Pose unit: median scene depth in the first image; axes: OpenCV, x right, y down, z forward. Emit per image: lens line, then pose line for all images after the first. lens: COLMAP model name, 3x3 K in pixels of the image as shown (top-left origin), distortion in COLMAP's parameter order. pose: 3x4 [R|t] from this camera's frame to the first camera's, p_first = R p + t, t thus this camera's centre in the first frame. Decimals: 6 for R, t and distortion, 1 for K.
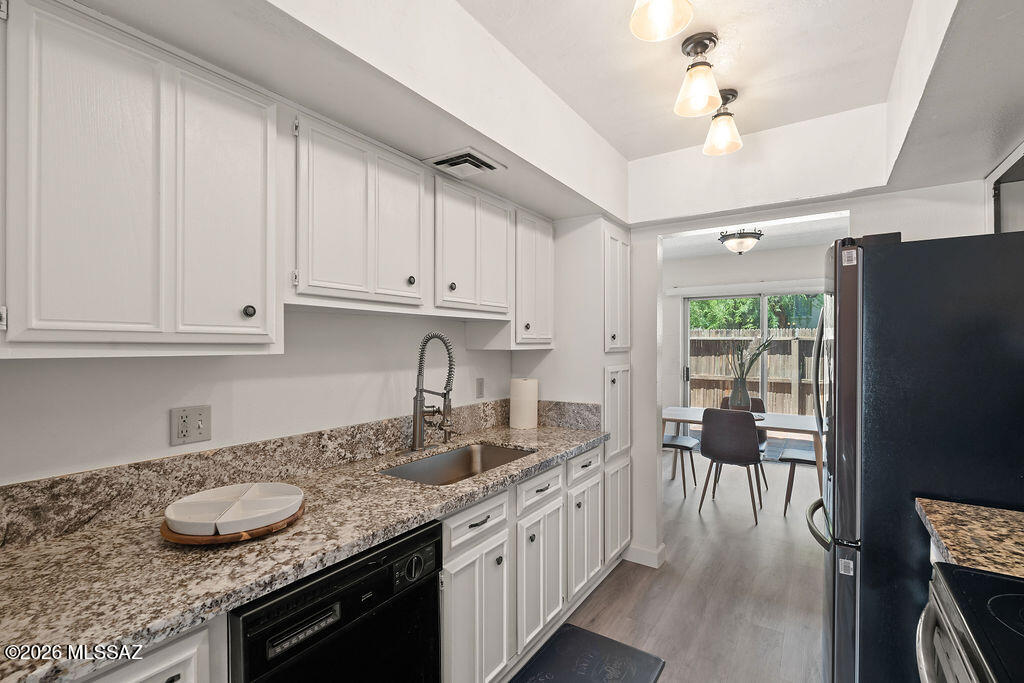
lens RADIAL K [[466.0, 0, 513.0], [0, 466.0, 342.9], [0, 0, 1]] dist [0.000010, 0.000253]
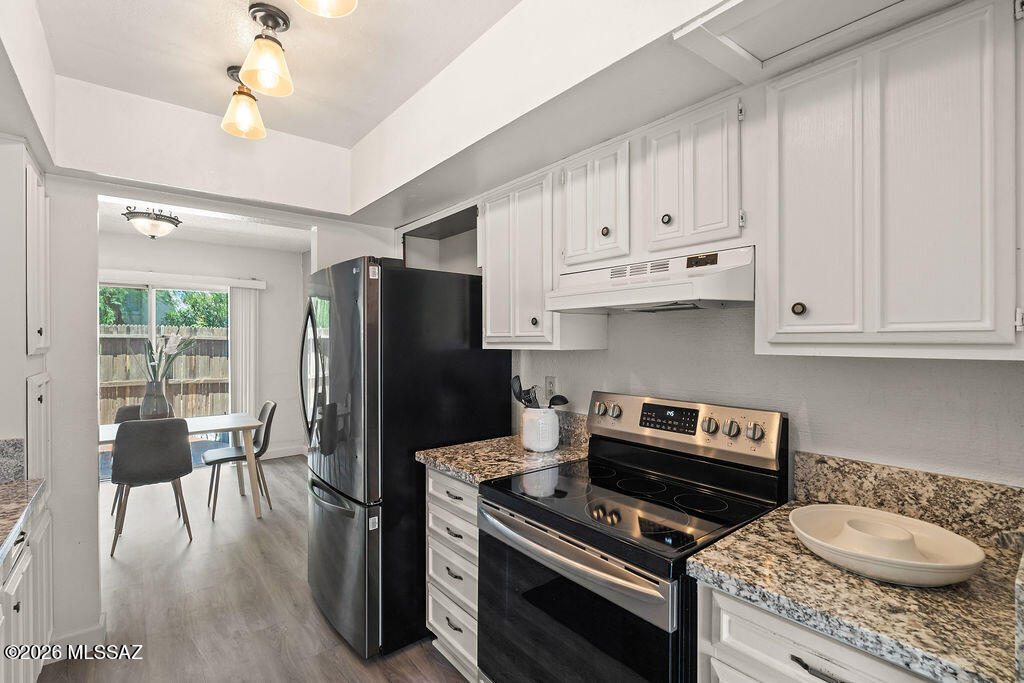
lens RADIAL K [[466.0, 0, 513.1], [0, 466.0, 342.2], [0, 0, 1]] dist [0.000010, 0.000253]
pose [[0.298371, -0.000846, 0.954450, -0.175300], [-0.001313, 0.999998, 0.001297, -0.000216], [-0.954449, -0.001640, 0.298369, 0.138494]]
